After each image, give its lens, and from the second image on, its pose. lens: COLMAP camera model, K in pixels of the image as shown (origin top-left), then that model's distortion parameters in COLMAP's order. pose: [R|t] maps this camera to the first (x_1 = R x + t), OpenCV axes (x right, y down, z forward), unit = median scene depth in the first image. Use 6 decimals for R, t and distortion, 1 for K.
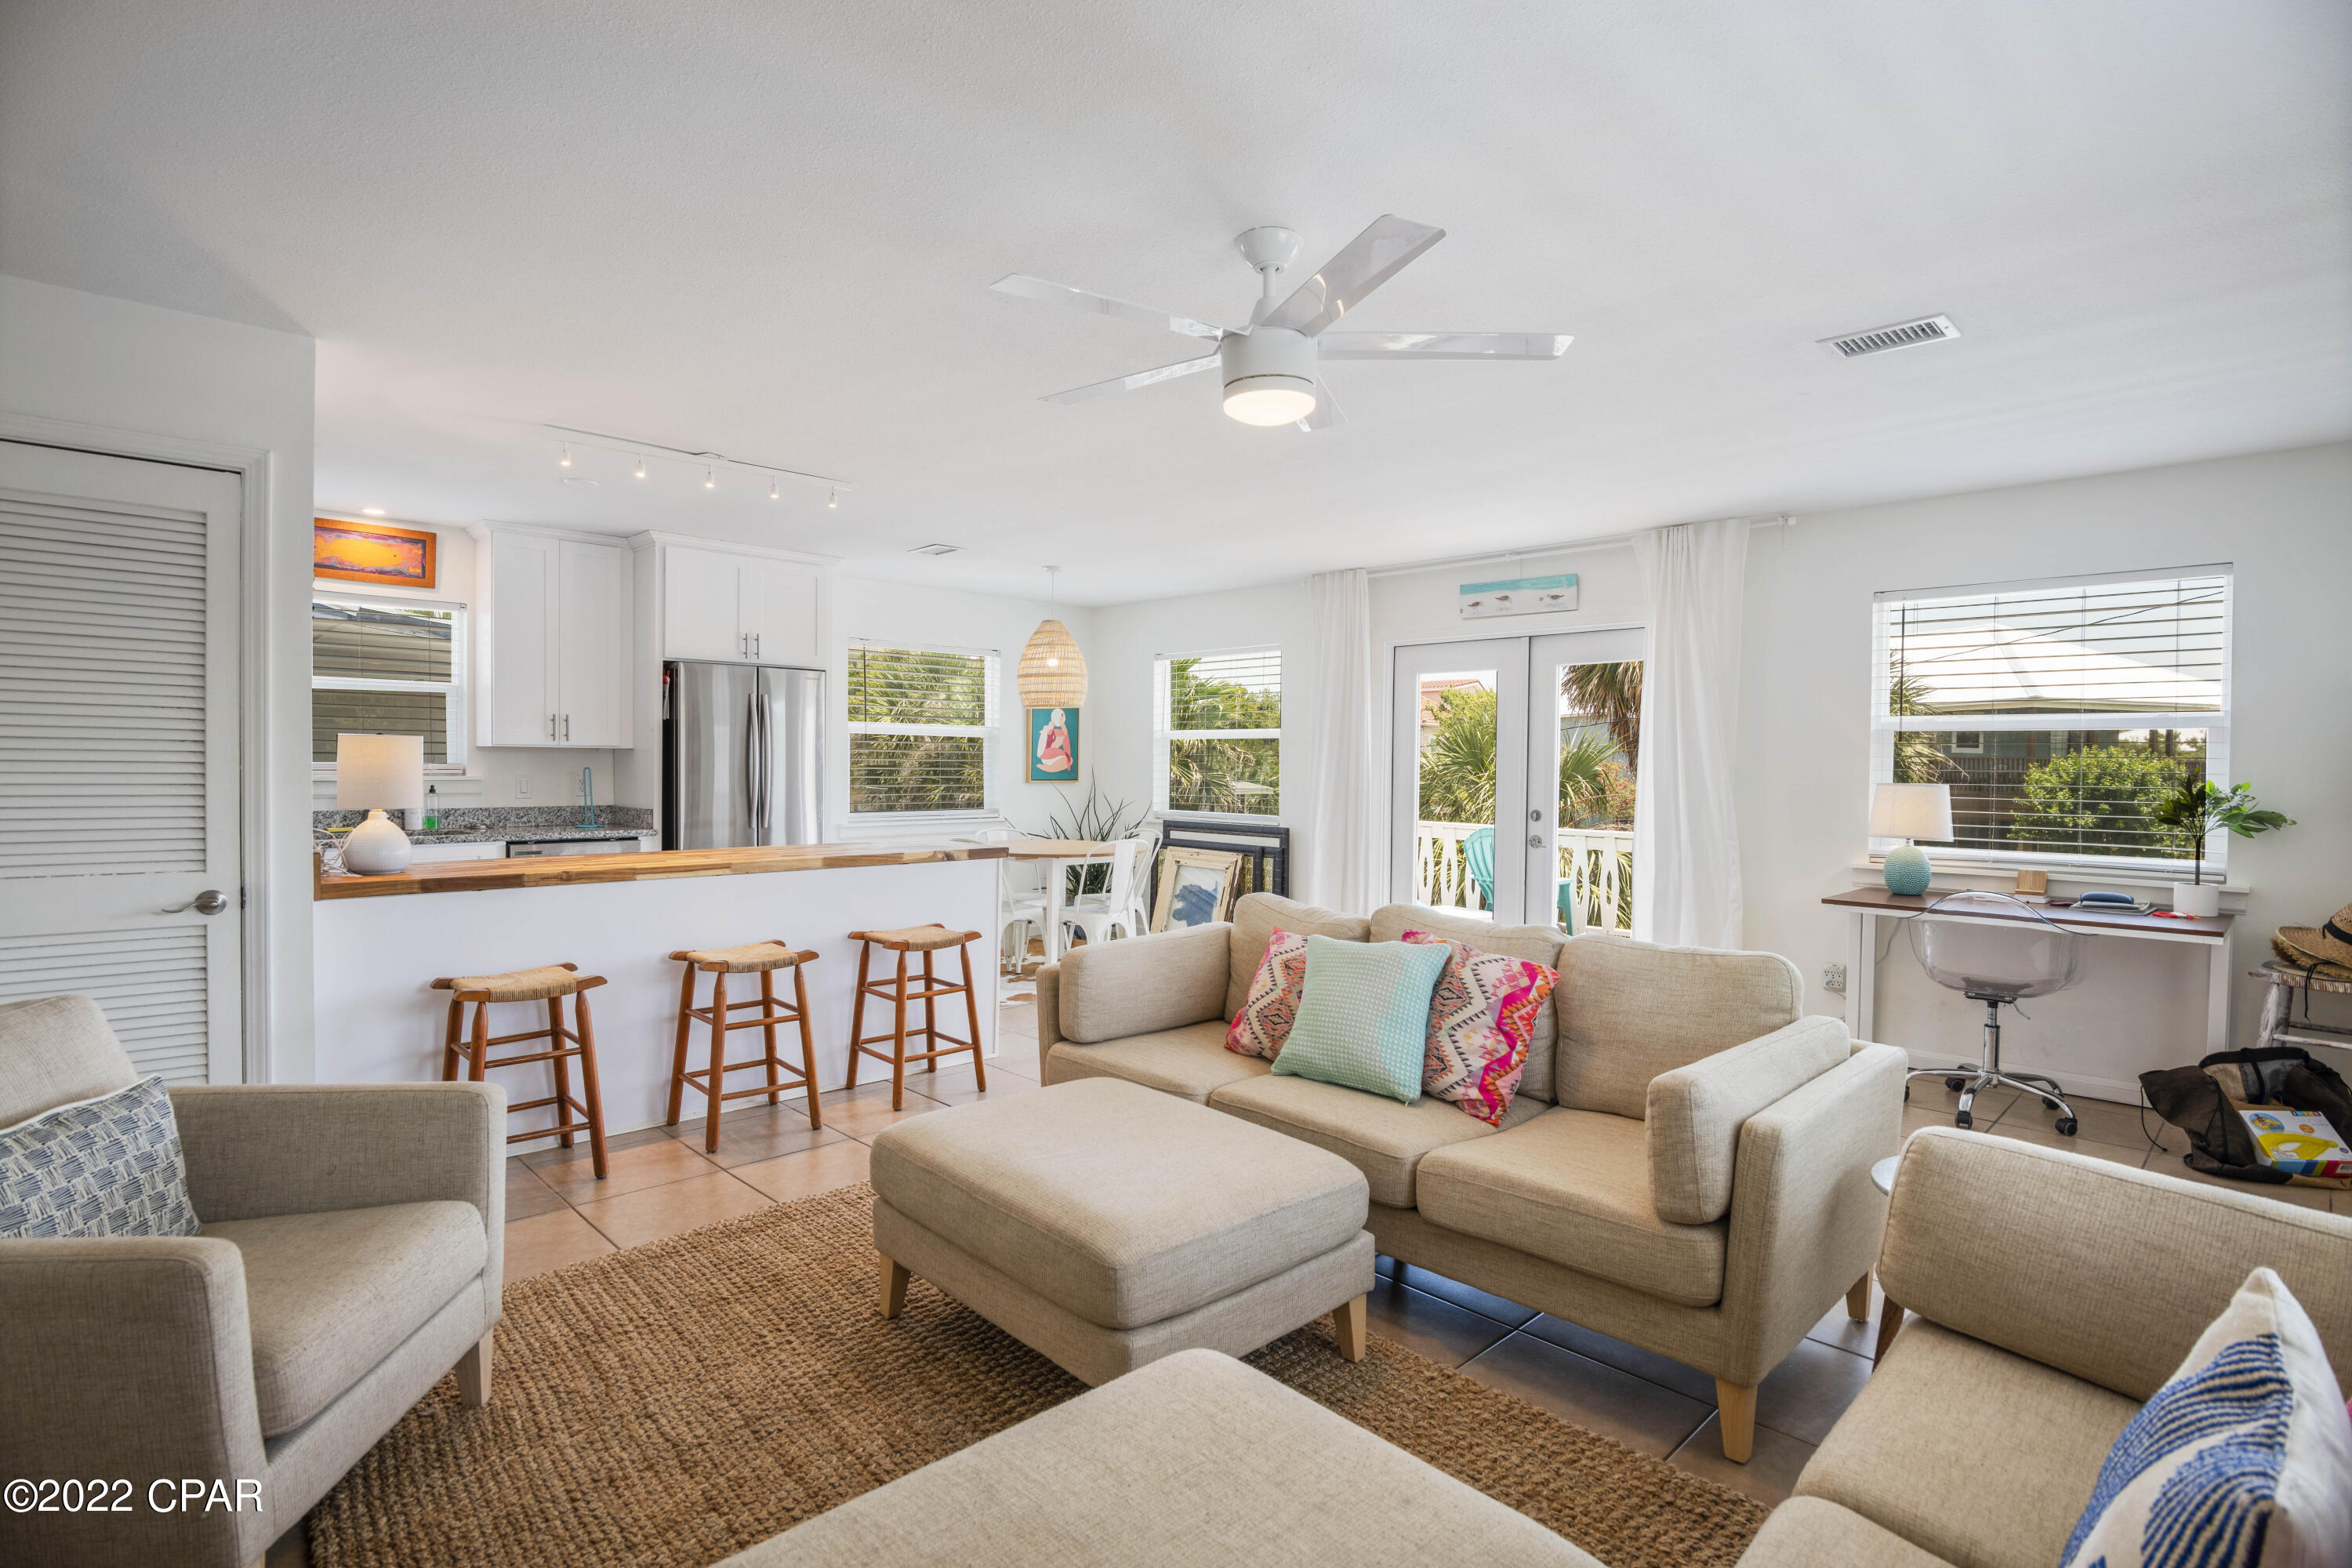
lens RADIAL K [[1151.2, 0, 1172.6], [0, 1151.2, 785.5], [0, 0, 1]] dist [-0.019669, -0.000460]
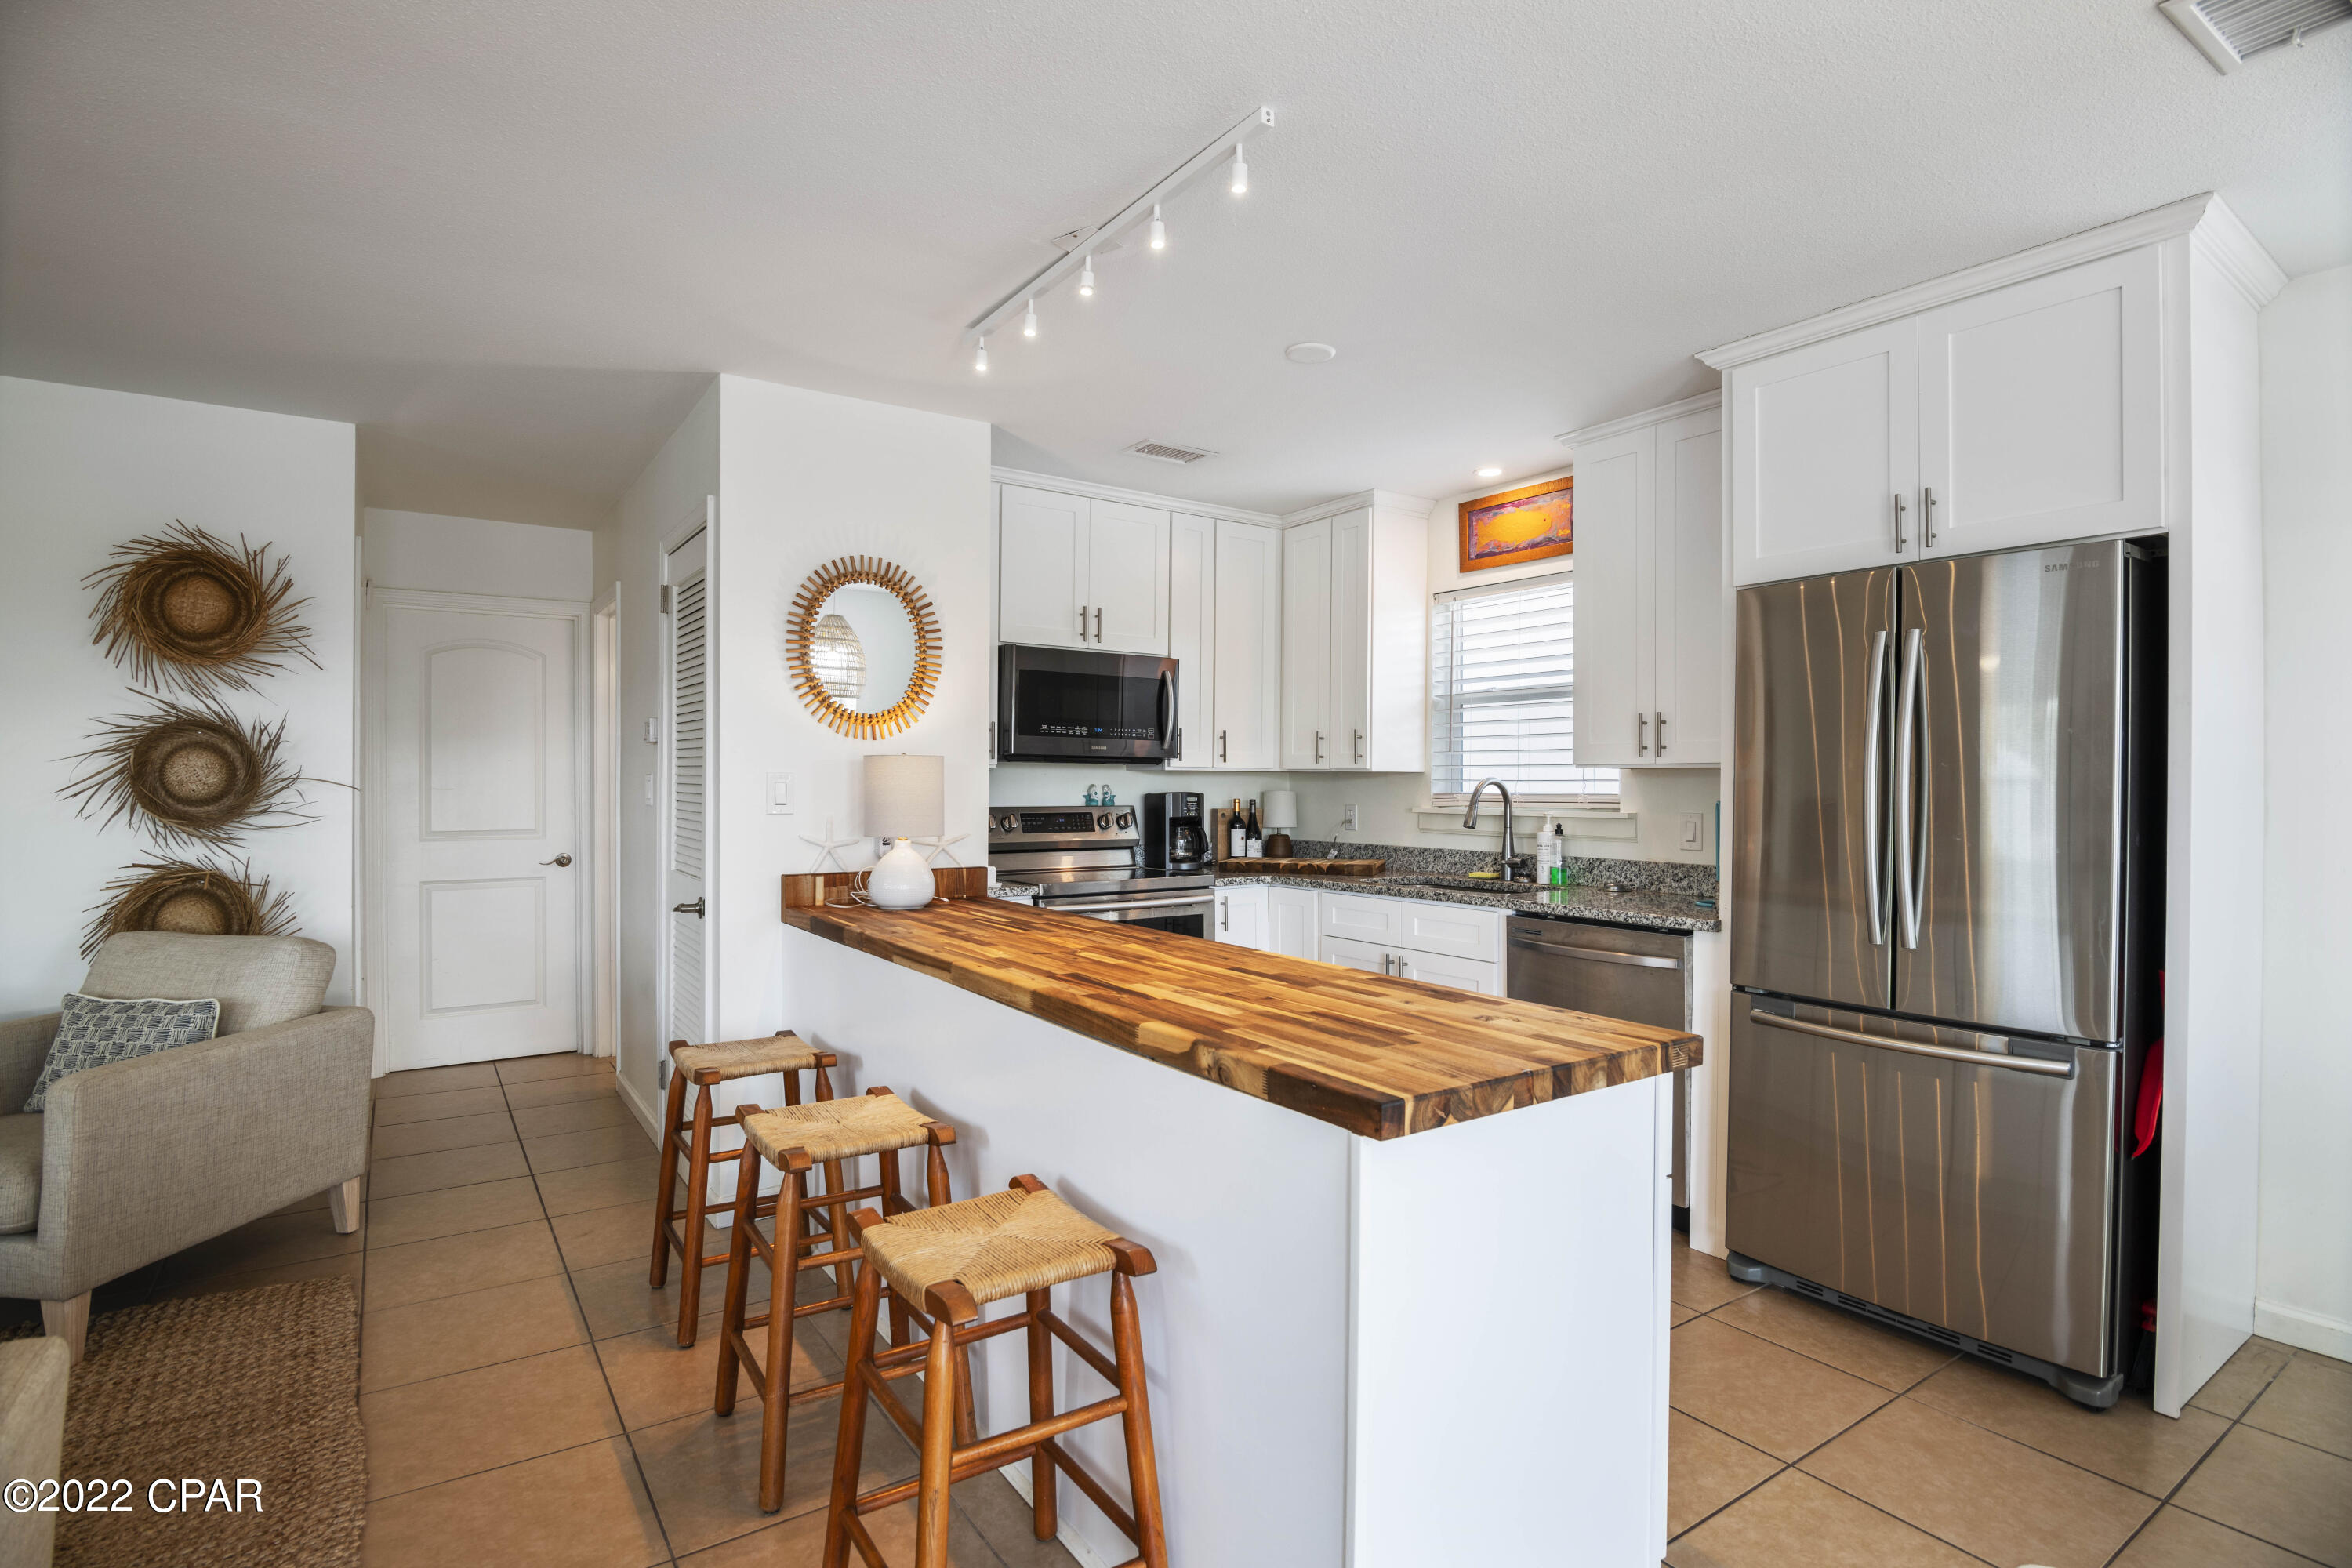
lens RADIAL K [[1151.2, 0, 1172.6], [0, 1151.2, 785.5], [0, 0, 1]] dist [-0.019669, -0.000460]
pose [[-0.170076, -0.009783, -0.985382, 0.105246], [-0.027295, 0.999614, -0.005213, -0.013628], [0.985053, 0.026009, -0.170277, 0.850689]]
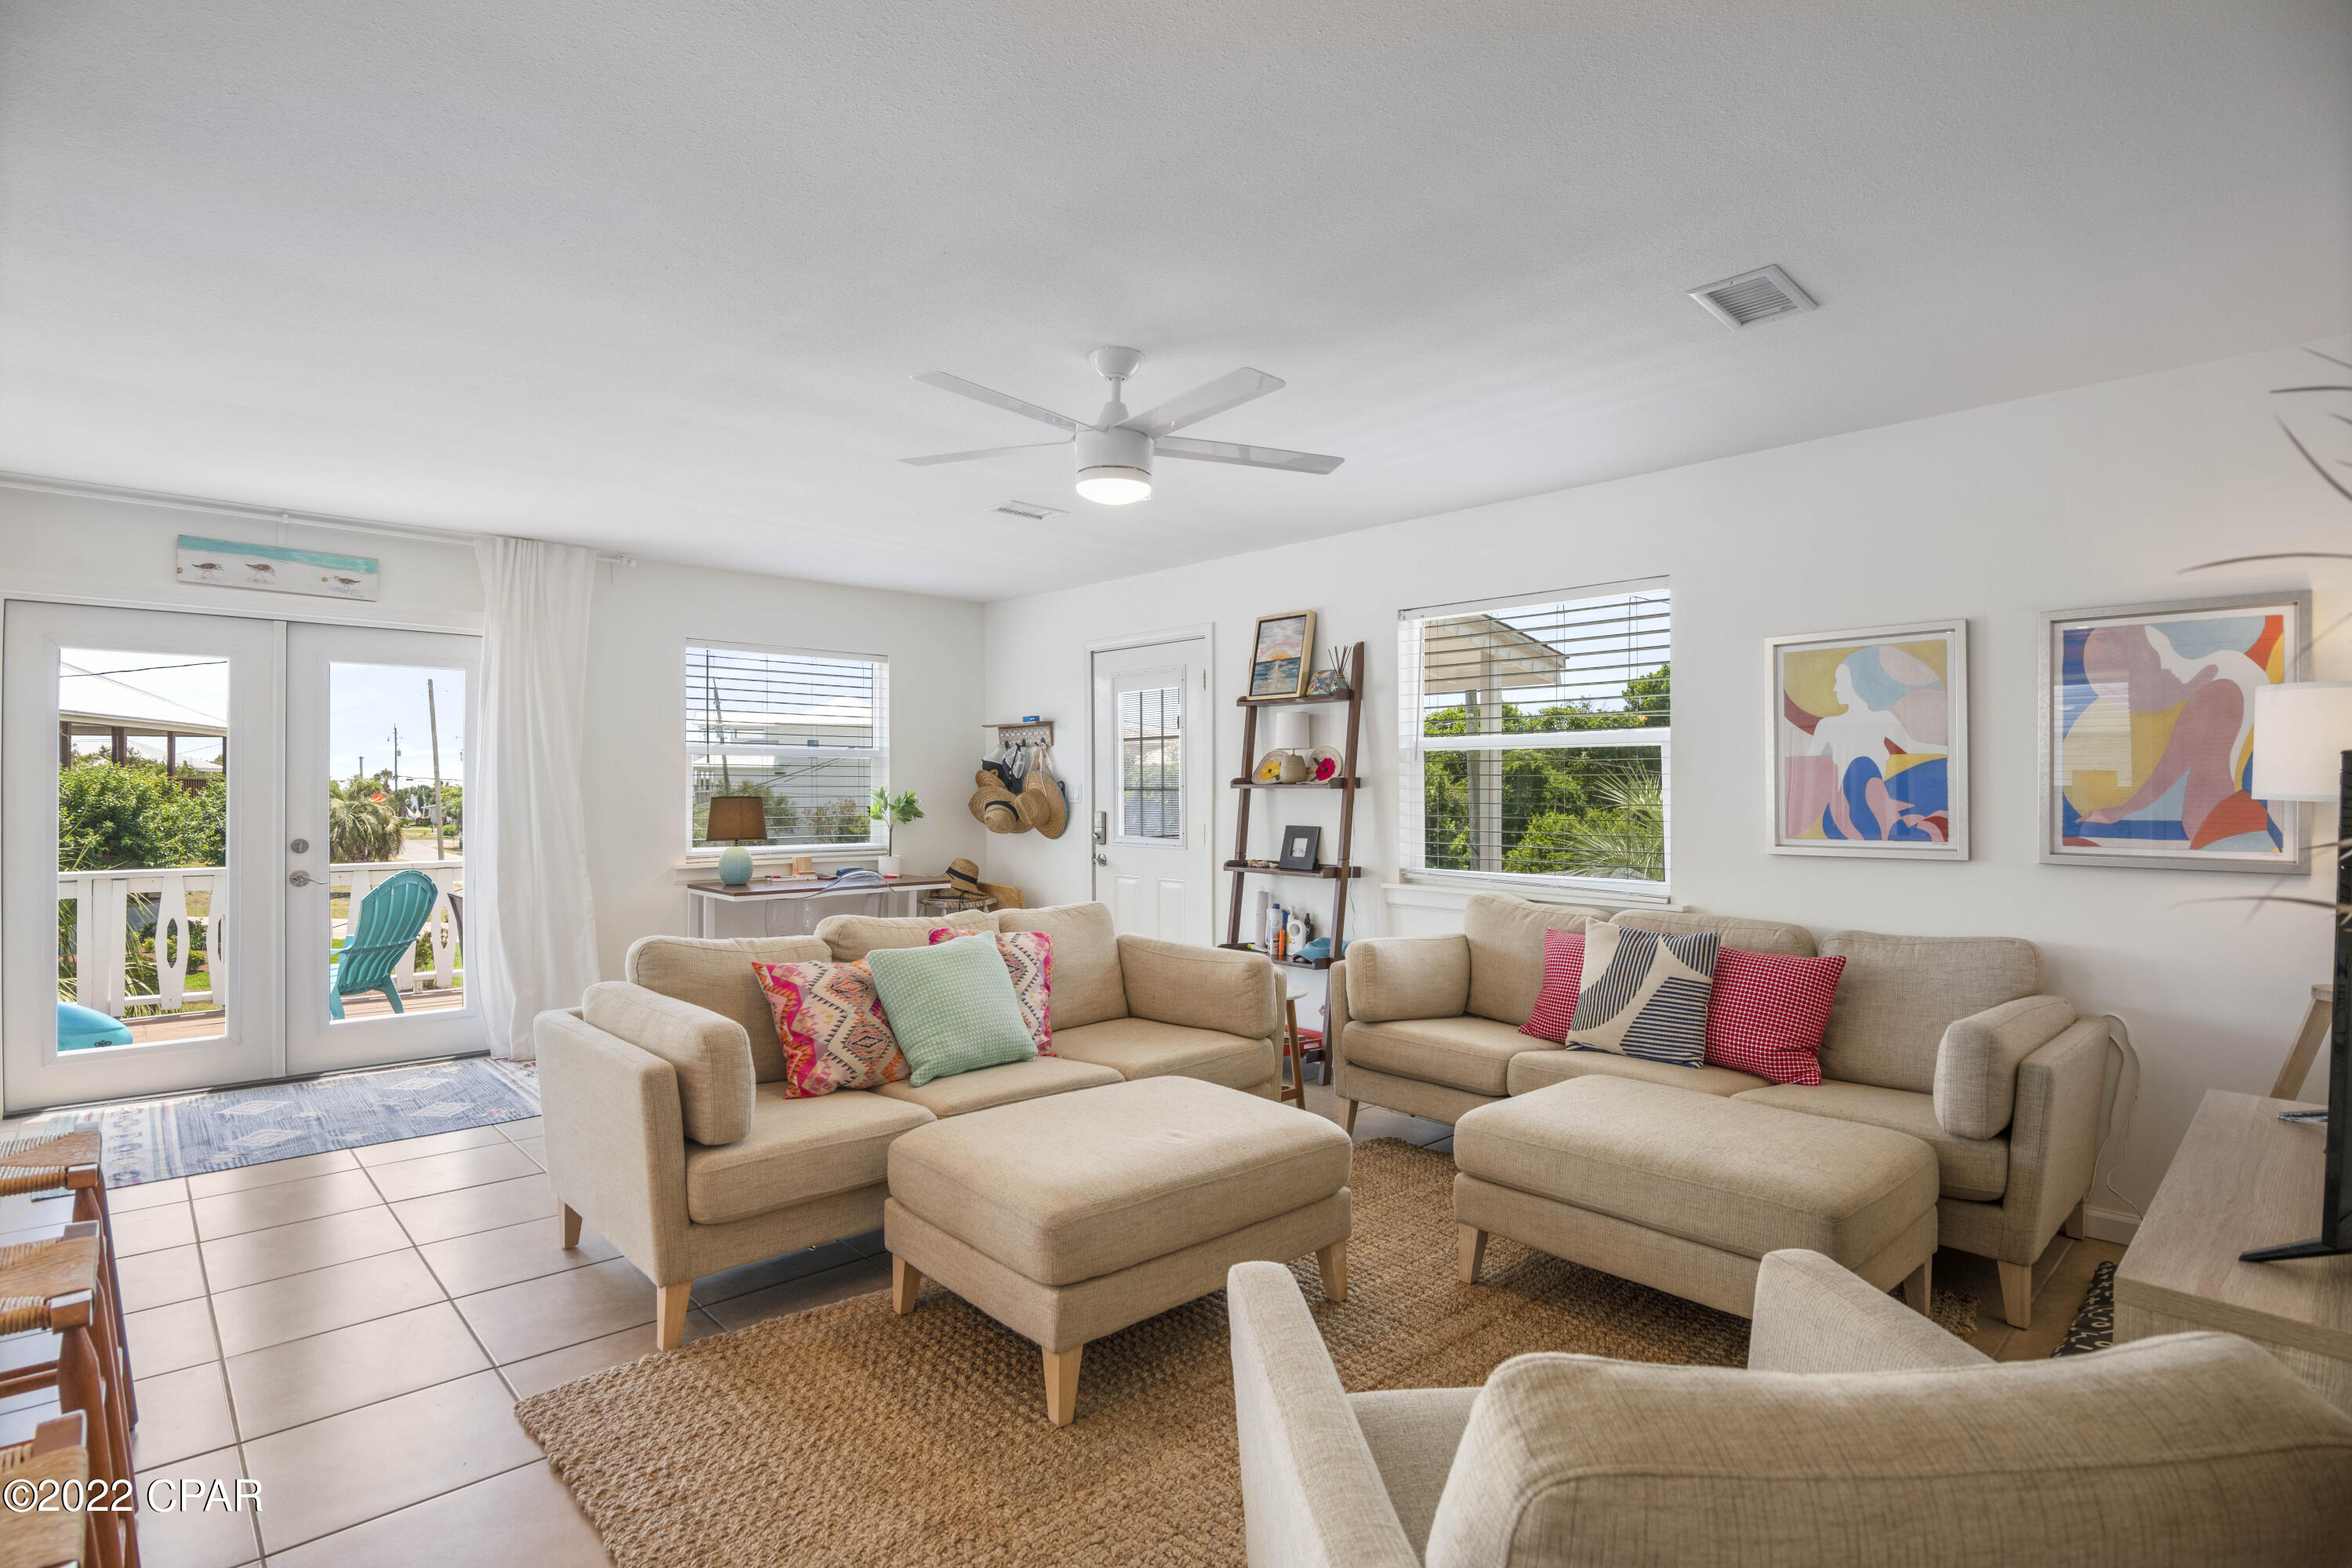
lens RADIAL K [[1151.2, 0, 1172.6], [0, 1151.2, 785.5], [0, 0, 1]] dist [-0.019669, -0.000460]
pose [[0.016544, -0.005622, 0.999847, -0.496337], [0.018928, 0.999807, 0.005308, -0.009299], [-0.999684, 0.018838, 0.016647, 0.401629]]
